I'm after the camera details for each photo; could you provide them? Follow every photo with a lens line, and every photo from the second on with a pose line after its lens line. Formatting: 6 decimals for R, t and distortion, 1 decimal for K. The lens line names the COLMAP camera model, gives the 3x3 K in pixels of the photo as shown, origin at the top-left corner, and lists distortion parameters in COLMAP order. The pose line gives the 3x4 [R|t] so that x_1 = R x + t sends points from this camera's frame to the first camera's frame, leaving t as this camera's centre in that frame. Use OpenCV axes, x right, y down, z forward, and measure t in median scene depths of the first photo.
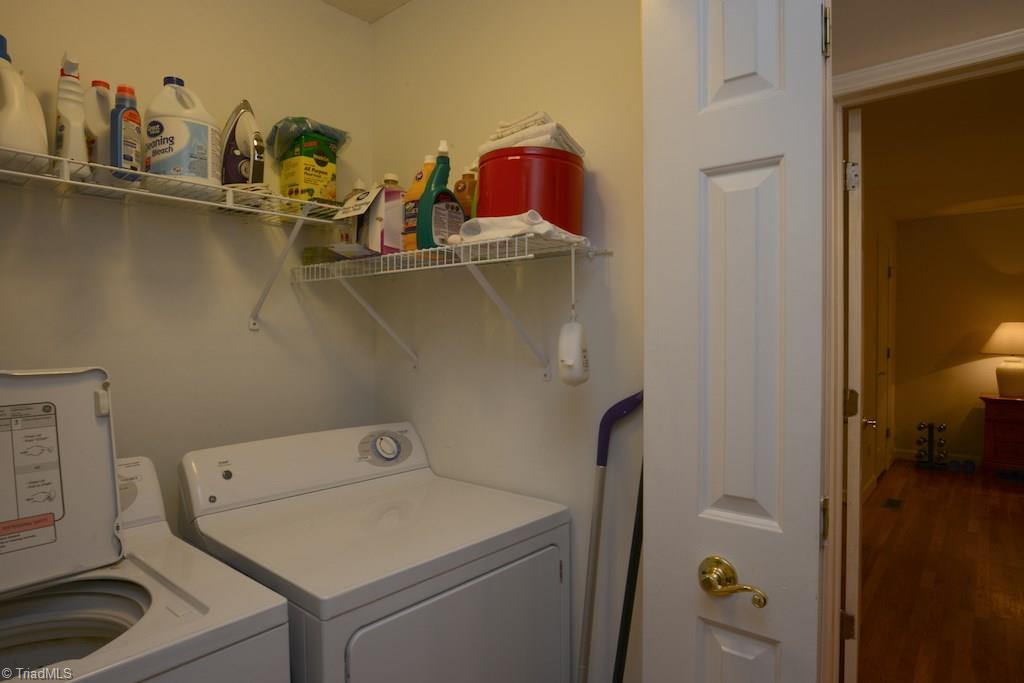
lens RADIAL K [[593.1, 0, 505.7], [0, 593.1, 336.3], [0, 0, 1]] dist [-0.030243, 0.009871]
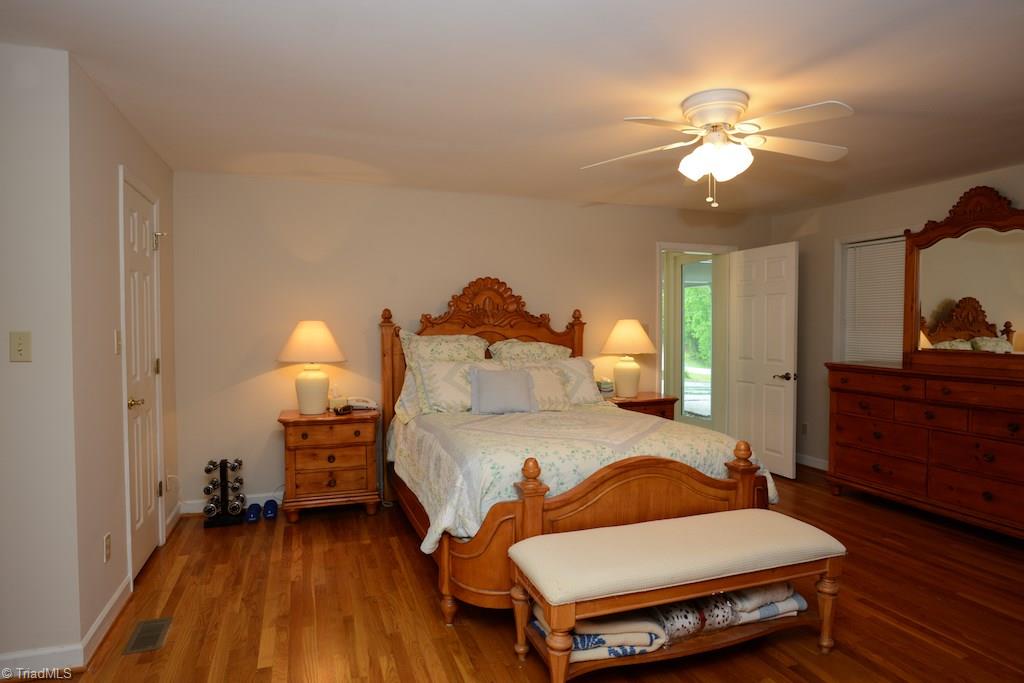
lens RADIAL K [[593.1, 0, 509.0], [0, 593.1, 340.3], [0, 0, 1]] dist [-0.030243, 0.009871]
pose [[0.512588, -0.022824, 0.858331, 0.294197], [0.015004, 0.999732, 0.017624, -0.006060], [-0.858504, 0.003844, 0.512793, 0.331852]]
